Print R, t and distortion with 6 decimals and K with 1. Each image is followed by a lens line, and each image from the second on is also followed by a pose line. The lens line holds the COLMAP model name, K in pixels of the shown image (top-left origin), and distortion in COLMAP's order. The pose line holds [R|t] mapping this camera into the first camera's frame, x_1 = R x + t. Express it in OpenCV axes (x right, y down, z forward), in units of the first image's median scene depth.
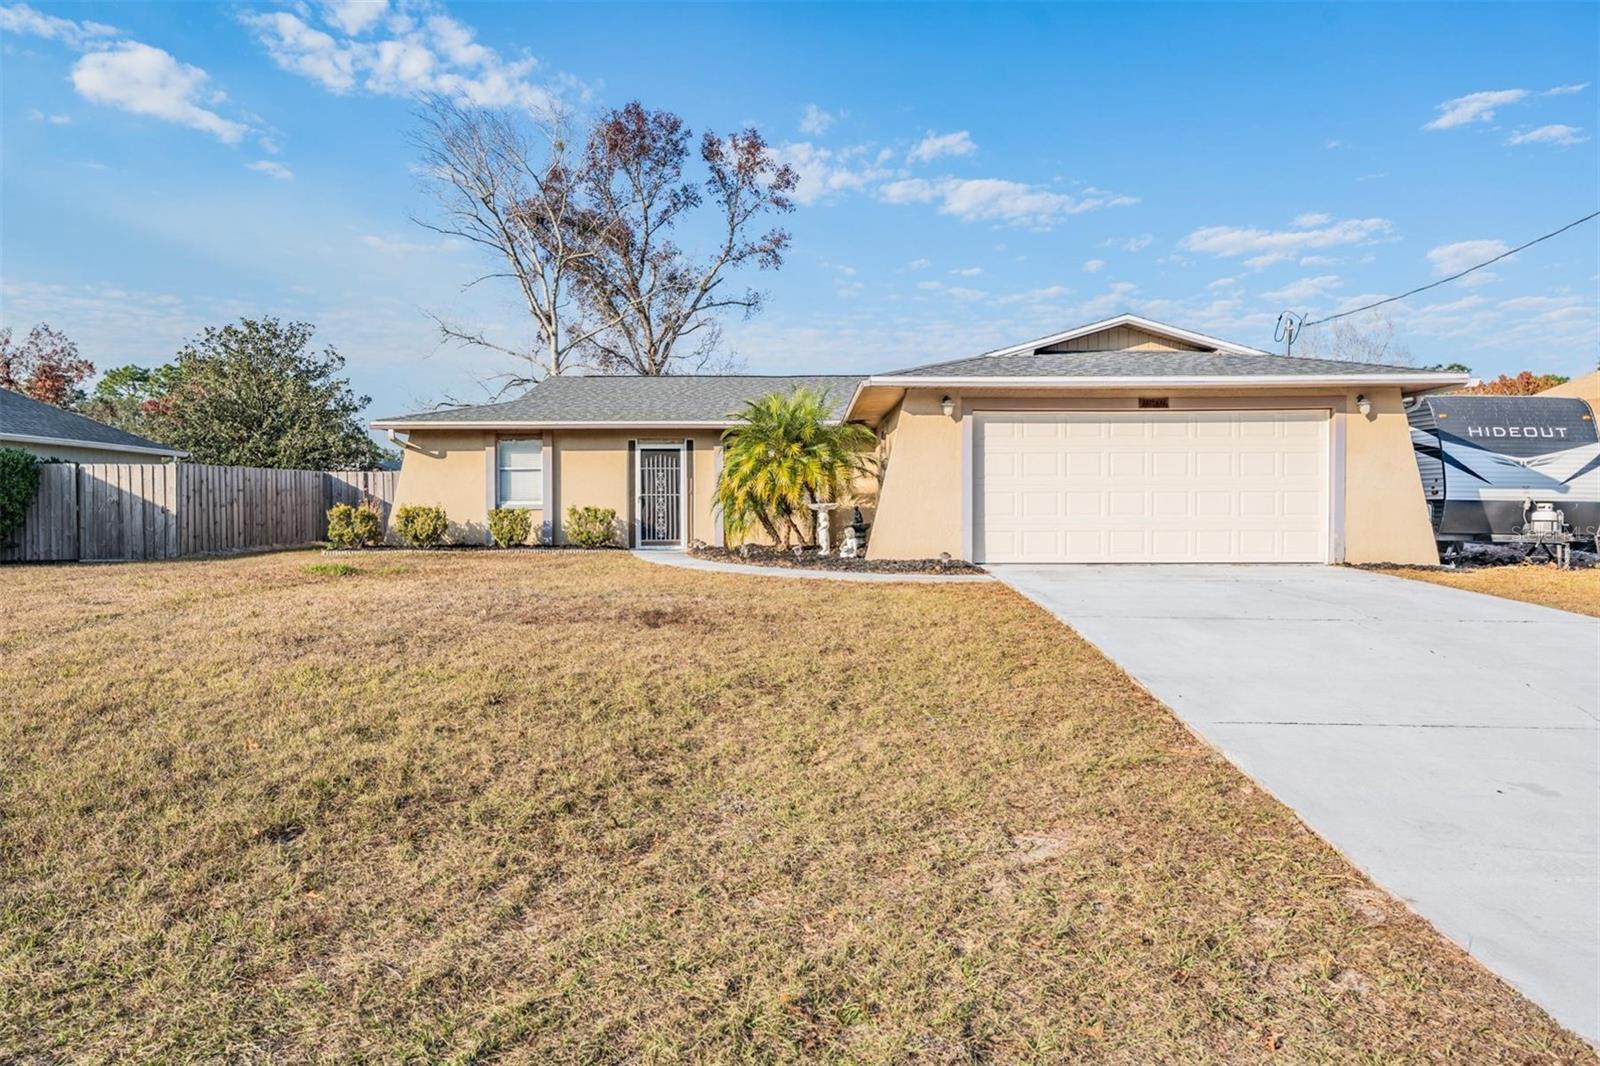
lens RADIAL K [[1068.7, 0, 800.0], [0, 1068.7, 533.0], [0, 0, 1]] dist [0.002432, 0.000959]
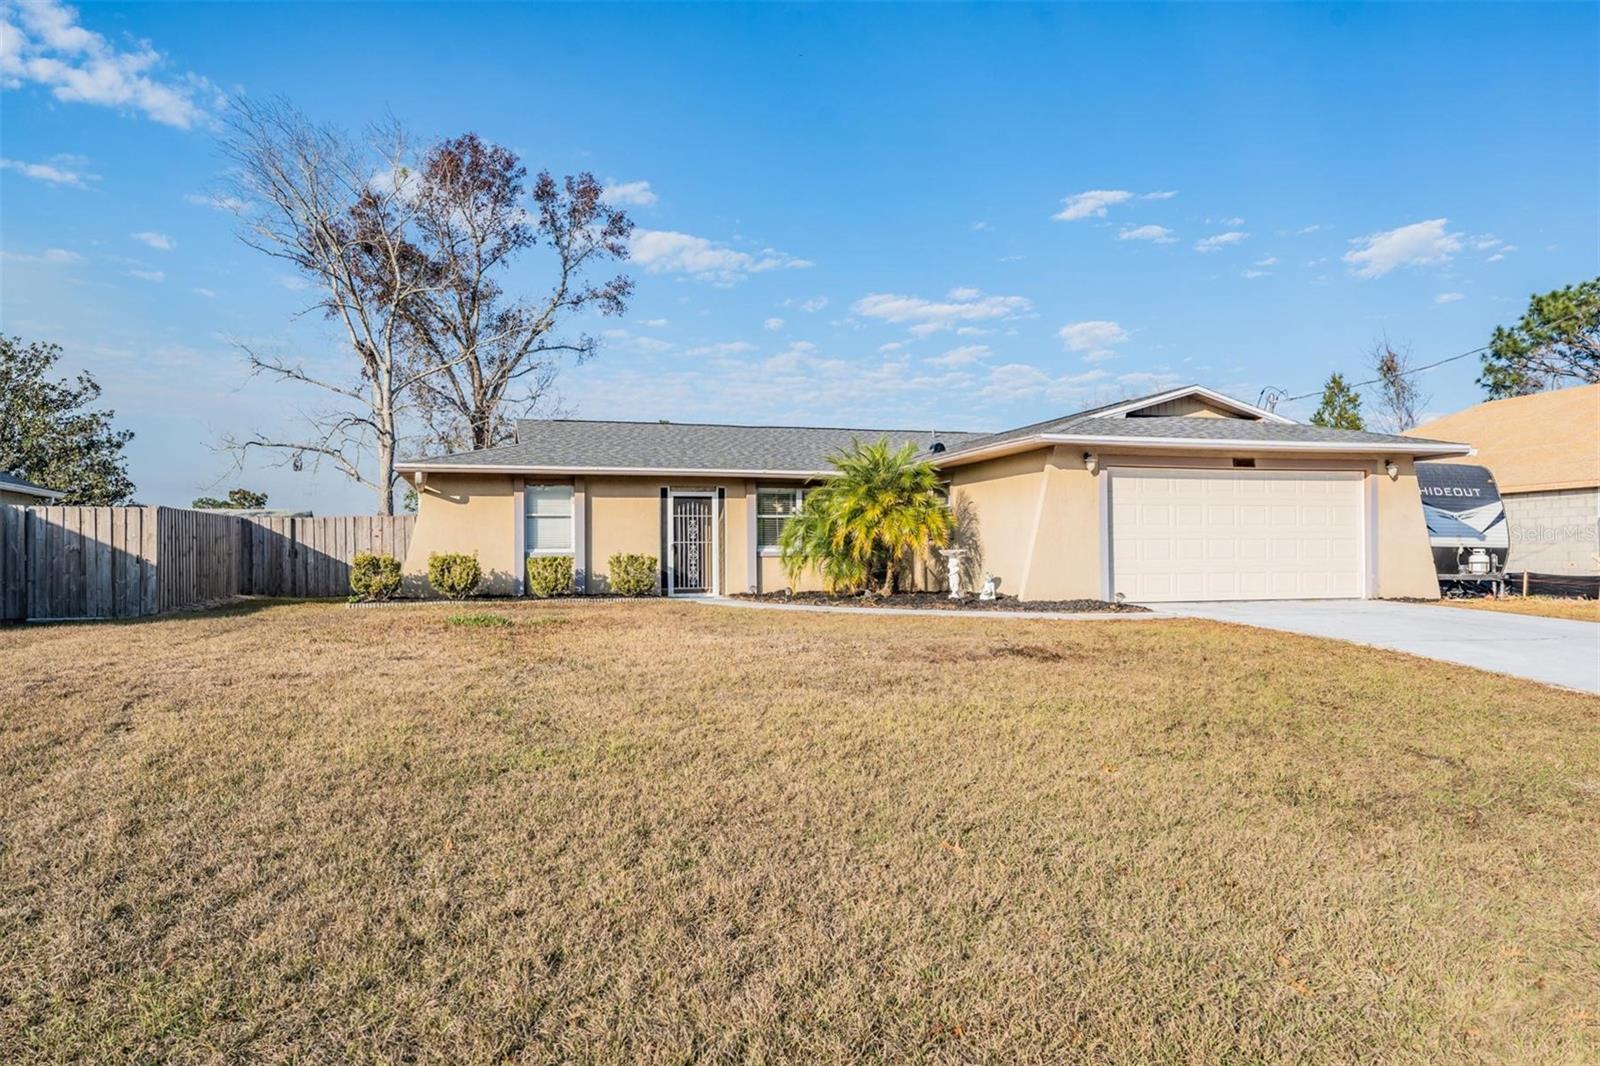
lens RADIAL K [[1068.9, 0, 802.3], [0, 1068.9, 557.9], [0, 0, 1]] dist [0.005032, 0.000583]
pose [[0.959072, -0.003887, 0.283136, -0.315042], [0.010459, 0.999710, -0.021703, 0.001524], [-0.282970, 0.023776, 0.958834, 0.013174]]
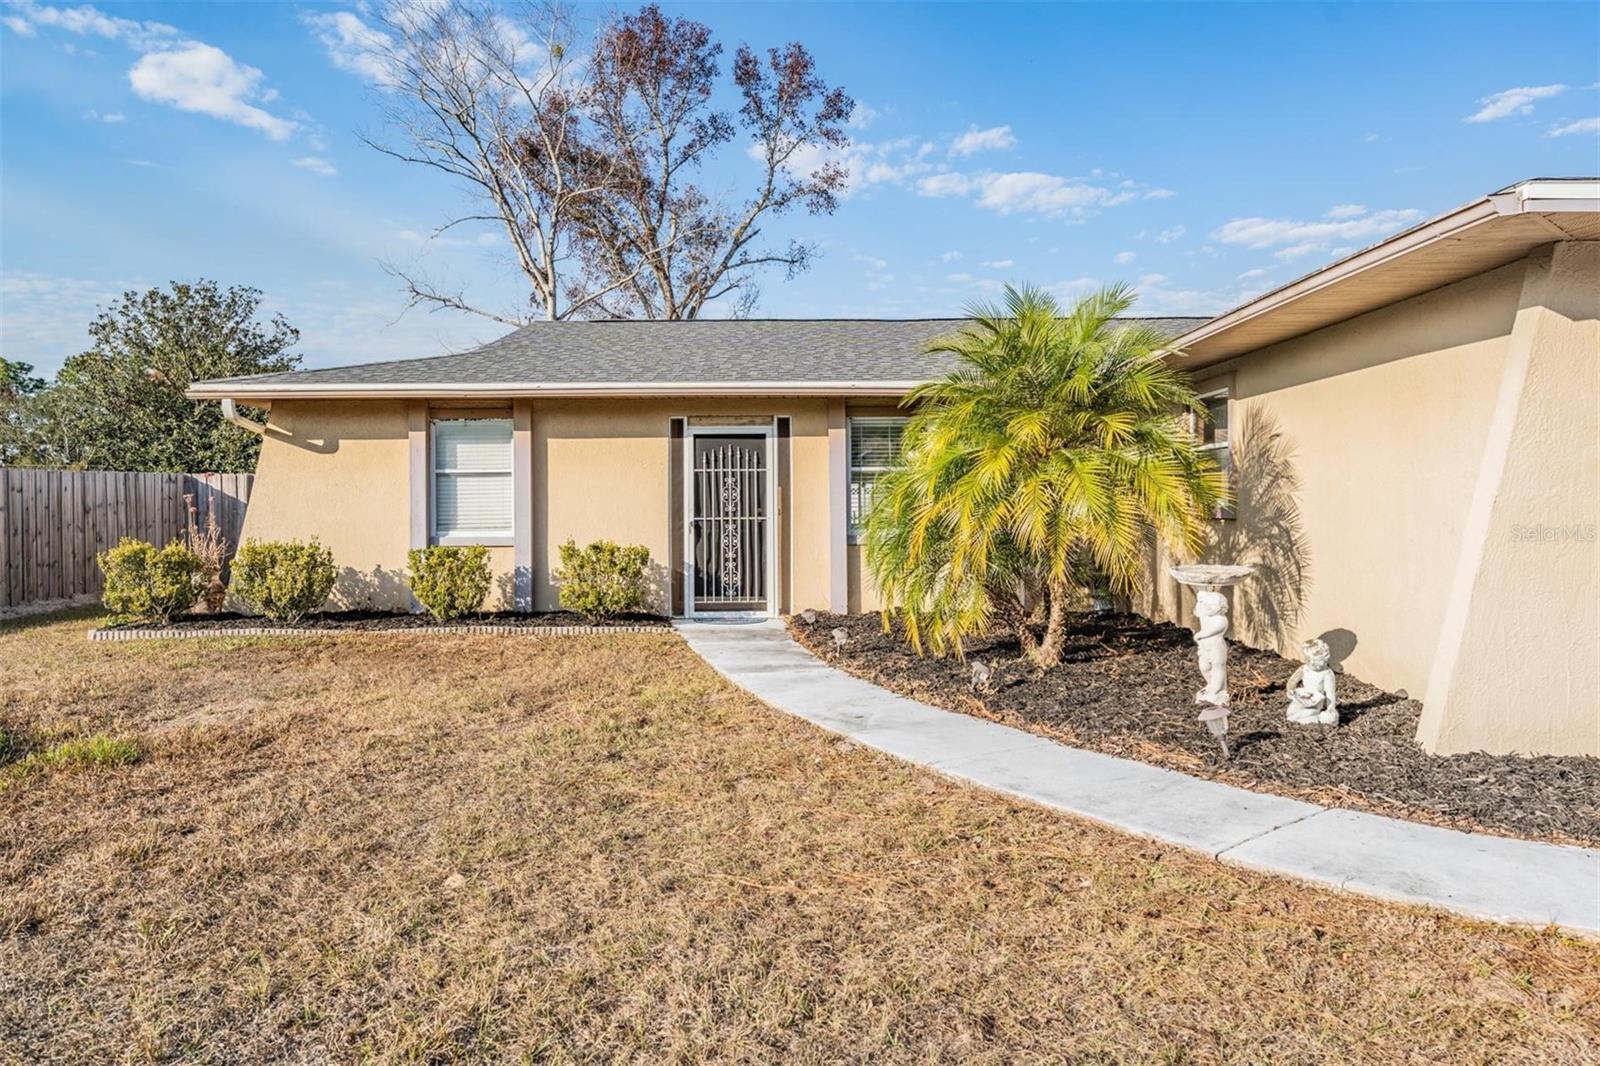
lens RADIAL K [[1067.5, 0, 798.8], [0, 1067.5, 514.6], [0, 0, 1]] dist [0.003027, 0.001317]
pose [[0.999981, -0.002845, -0.005559, -0.092102], [0.002790, 0.999947, -0.009866, -0.032061], [0.005586, 0.009851, 0.999936, 0.454228]]
